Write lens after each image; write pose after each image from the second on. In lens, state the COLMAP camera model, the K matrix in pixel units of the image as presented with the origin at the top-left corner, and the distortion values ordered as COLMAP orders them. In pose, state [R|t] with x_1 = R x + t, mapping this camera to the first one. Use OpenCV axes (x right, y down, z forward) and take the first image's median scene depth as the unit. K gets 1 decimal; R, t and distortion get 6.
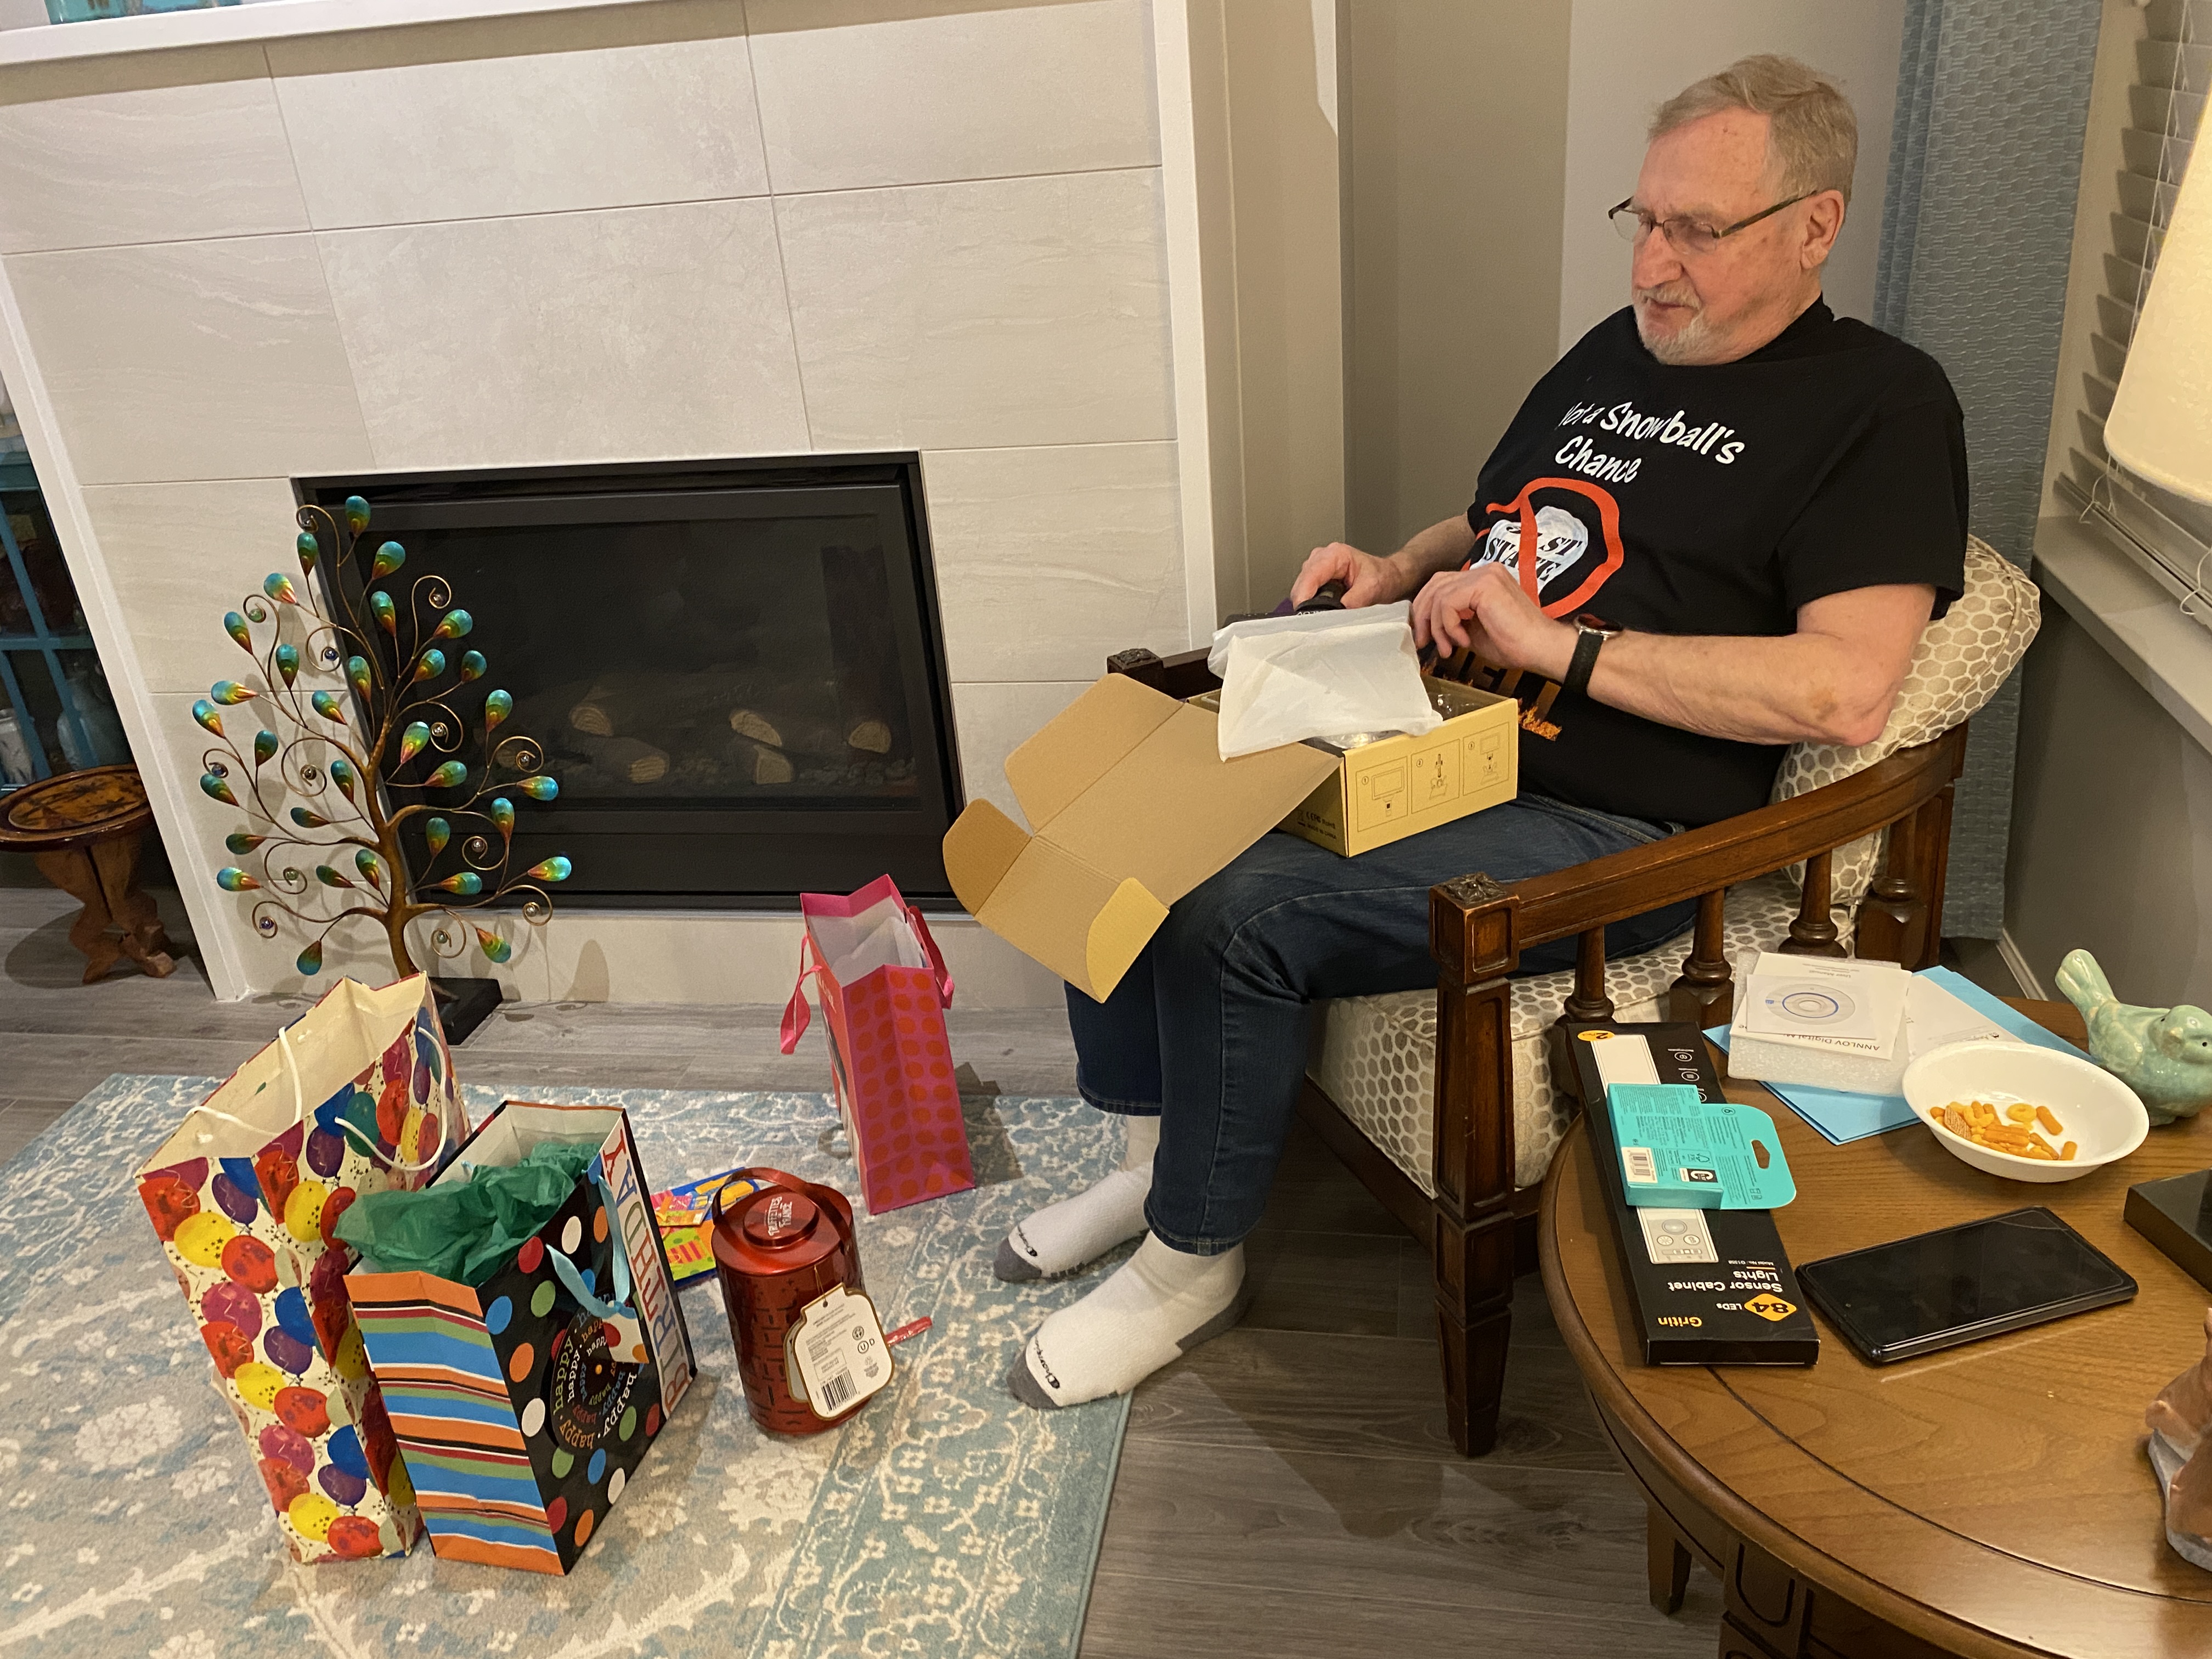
lens RADIAL K [[1686.5, 0, 1104.3], [0, 1686.5, 832.6], [0, 0, 1]] dist [0.024514, -0.034098]
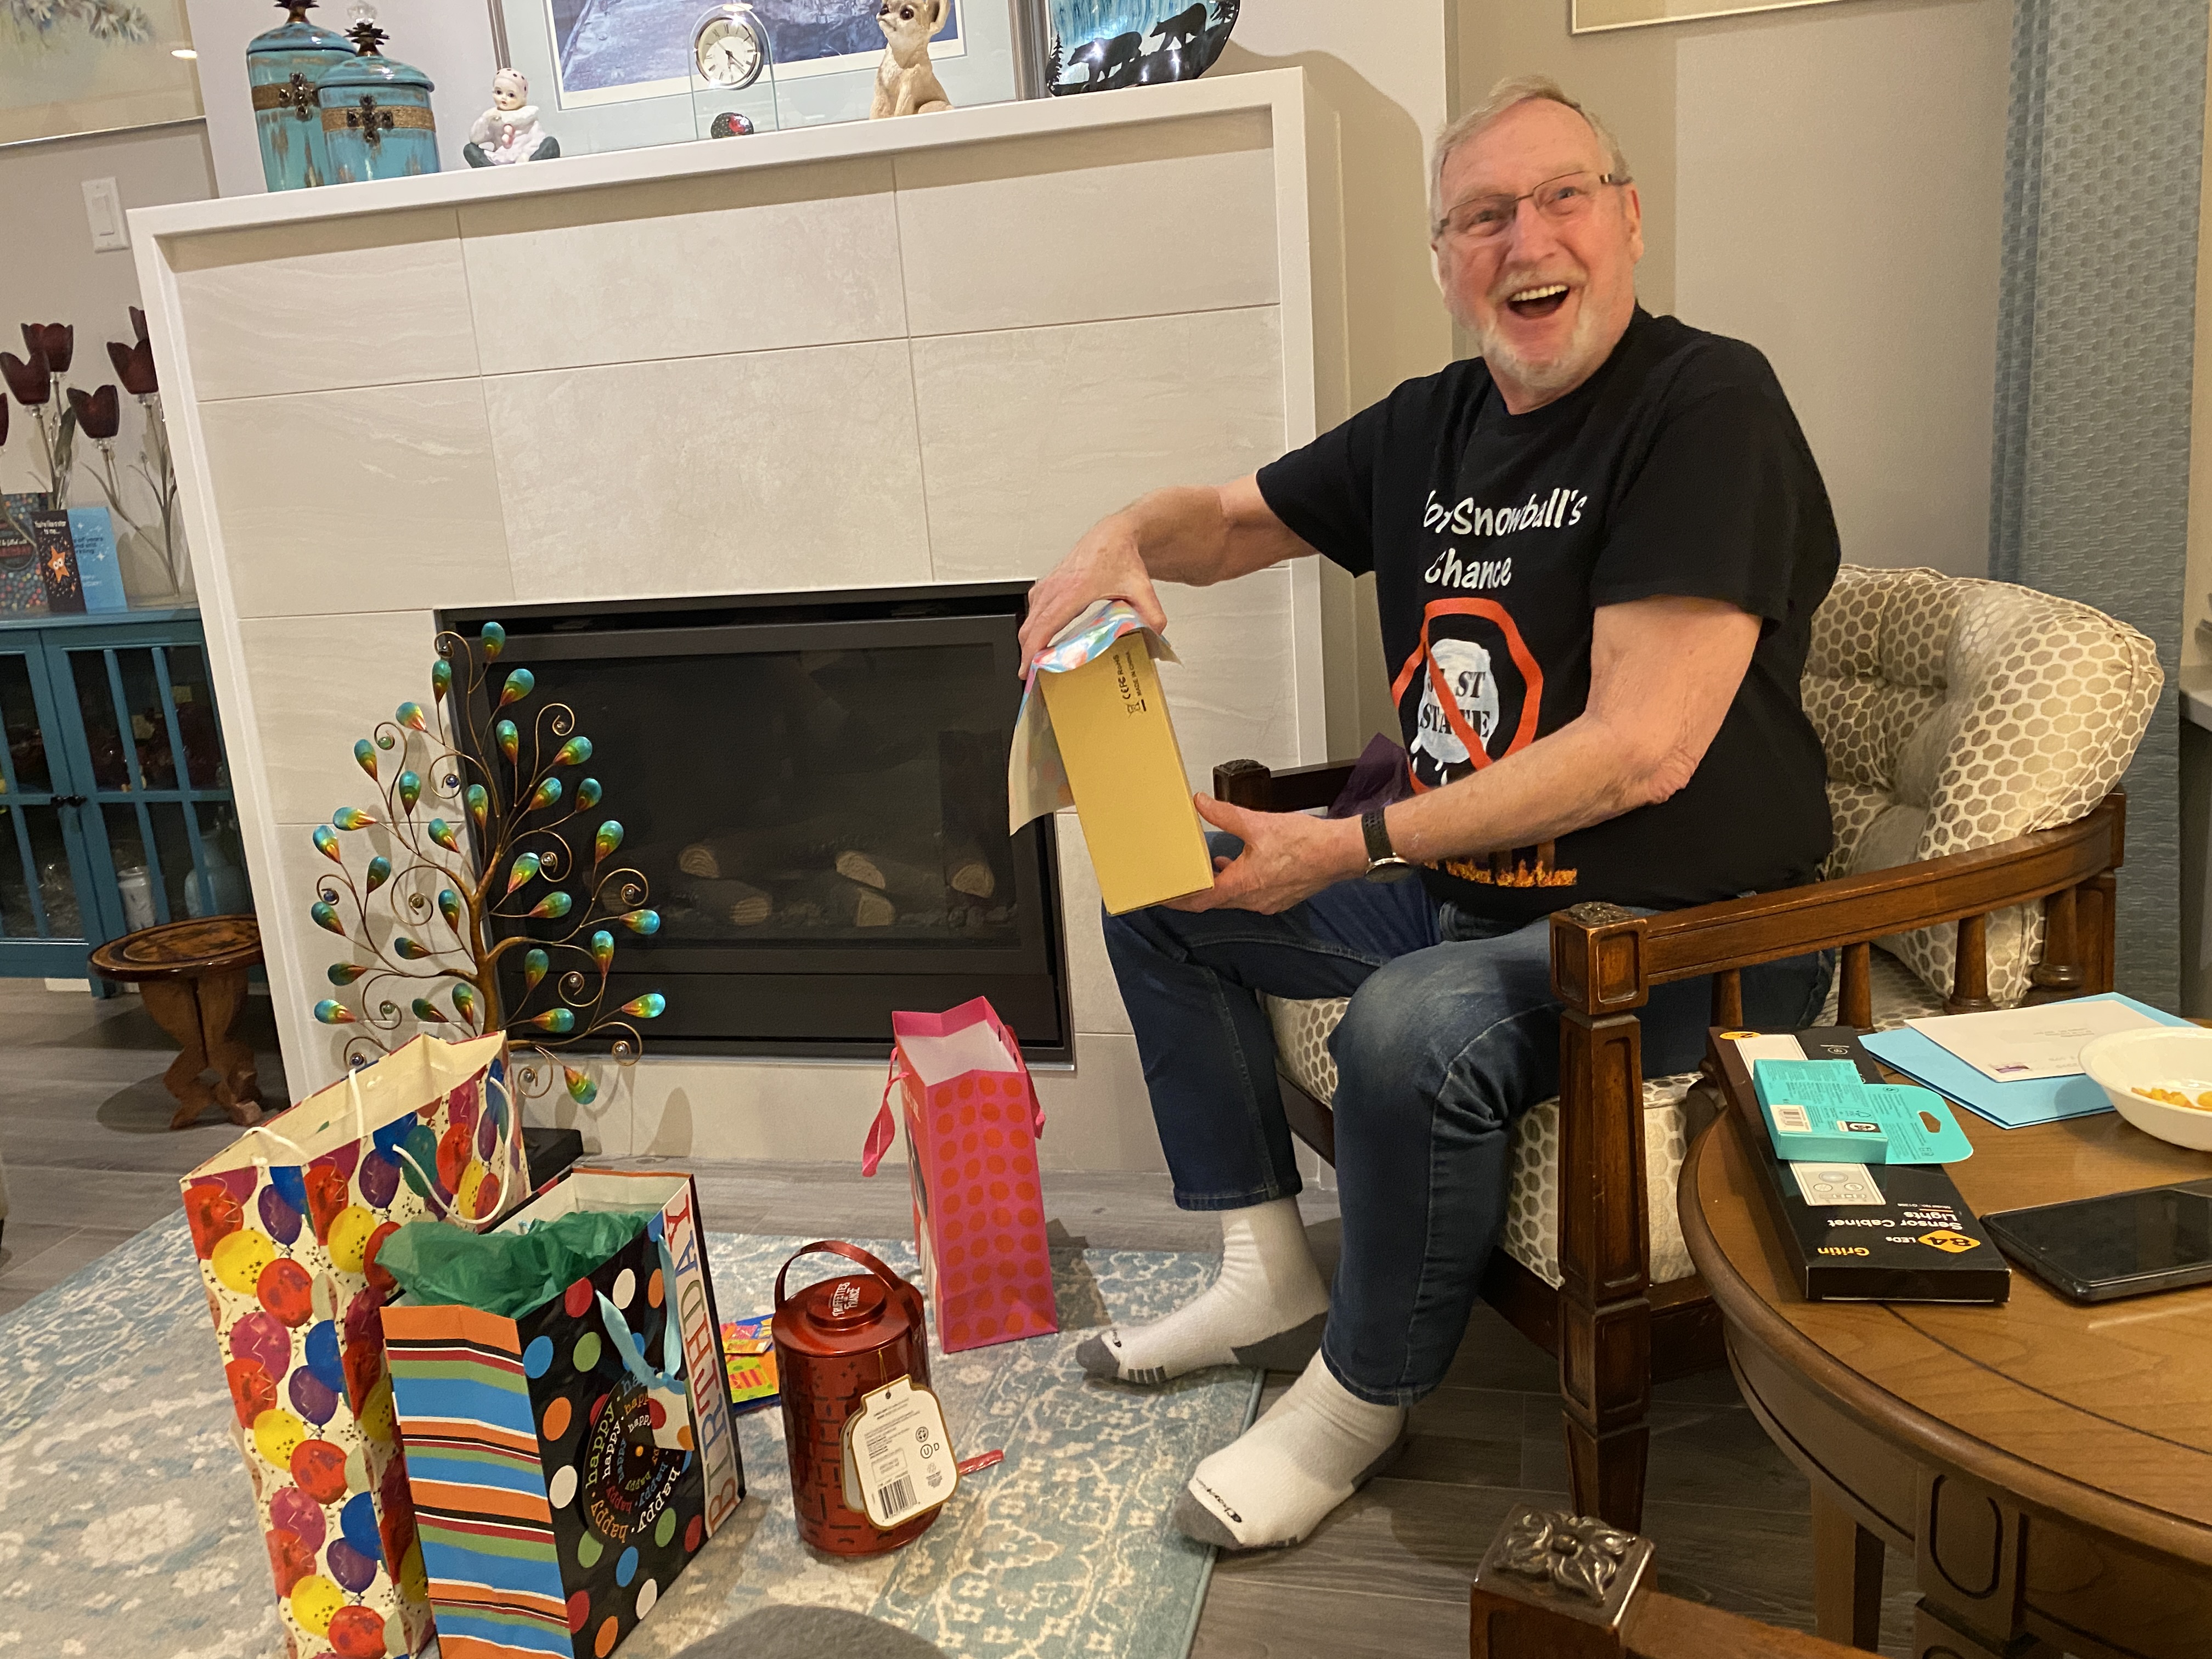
lens RADIAL K [[1686.5, 0, 1118.5], [0, 1686.5, 814.8], [0, 0, 1]] dist [0.024514, -0.034098]
pose [[0.997841, 0.025639, -0.060460, 0.005968], [-0.037564, 0.977992, -0.205232, 0.131227], [0.053868, 0.207060, 0.976844, 0.038465]]
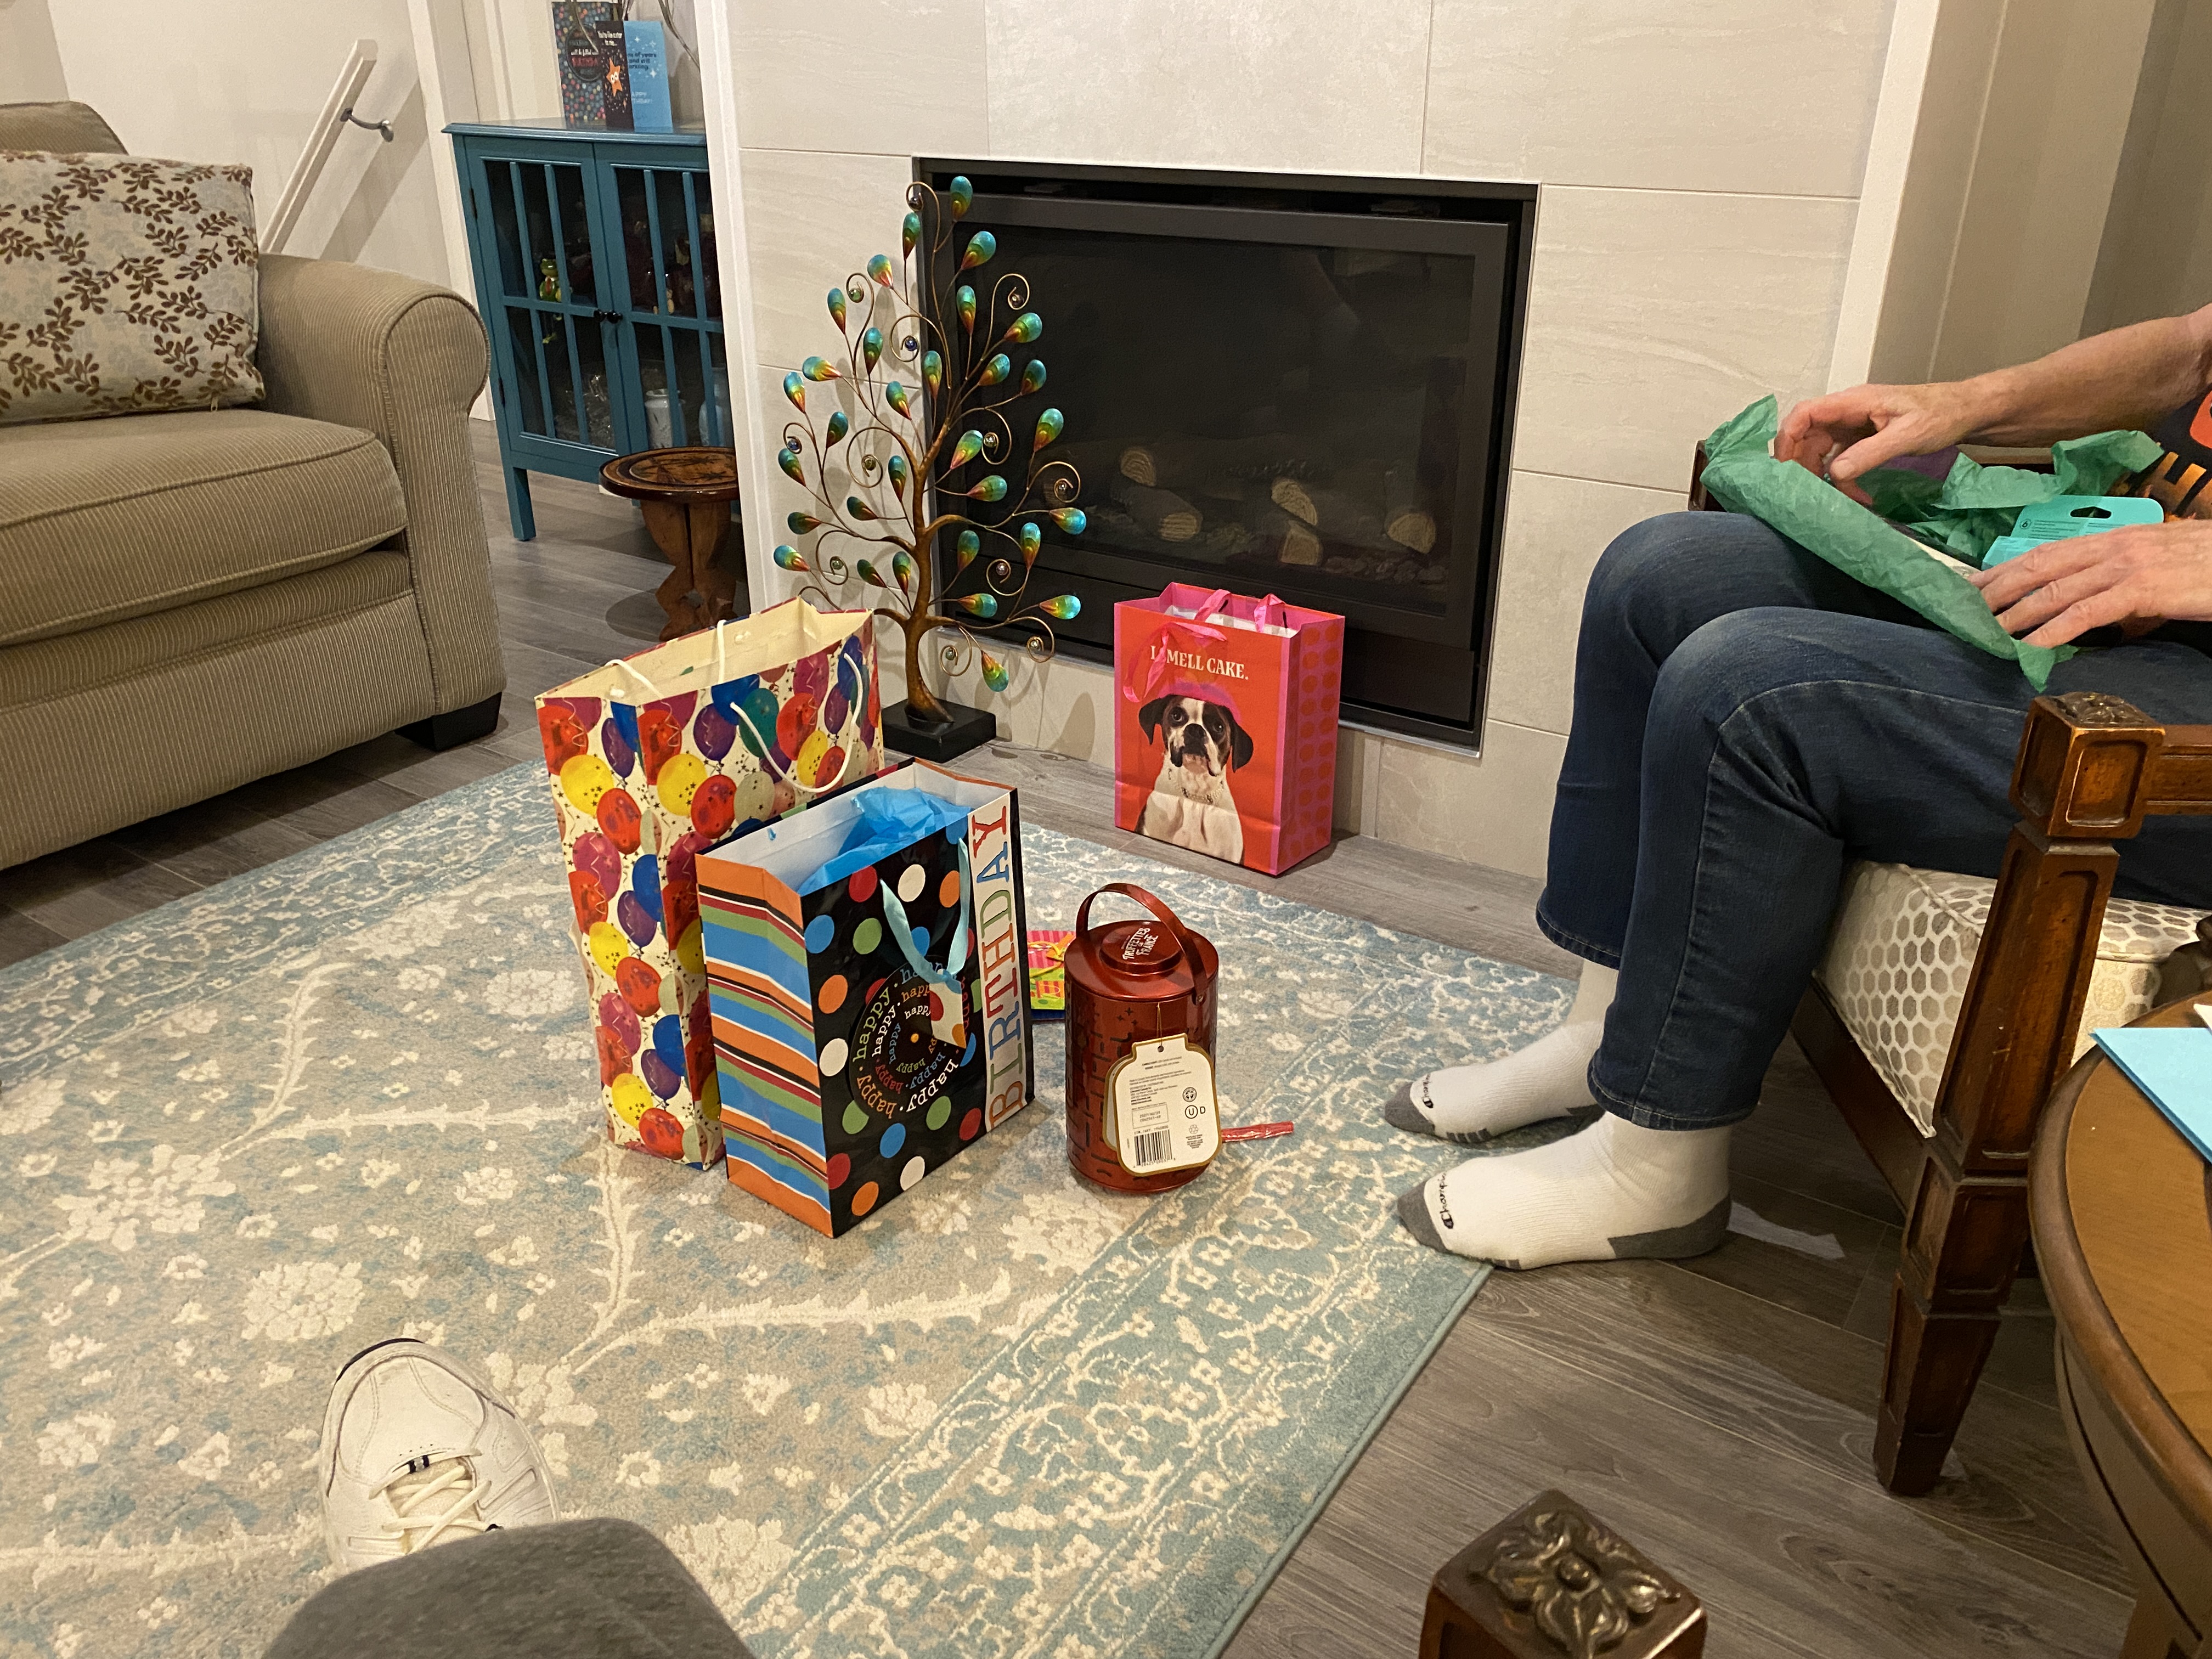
lens RADIAL K [[1686.5, 0, 1098.6], [0, 1686.5, 817.4], [0, 0, 1]] dist [0.024514, -0.034098]
pose [[0.907532, 0.245264, -0.340927, 0.065233], [-0.239977, 0.969026, 0.058312, 0.098703], [0.344669, 0.028895, 0.938280, 0.130930]]
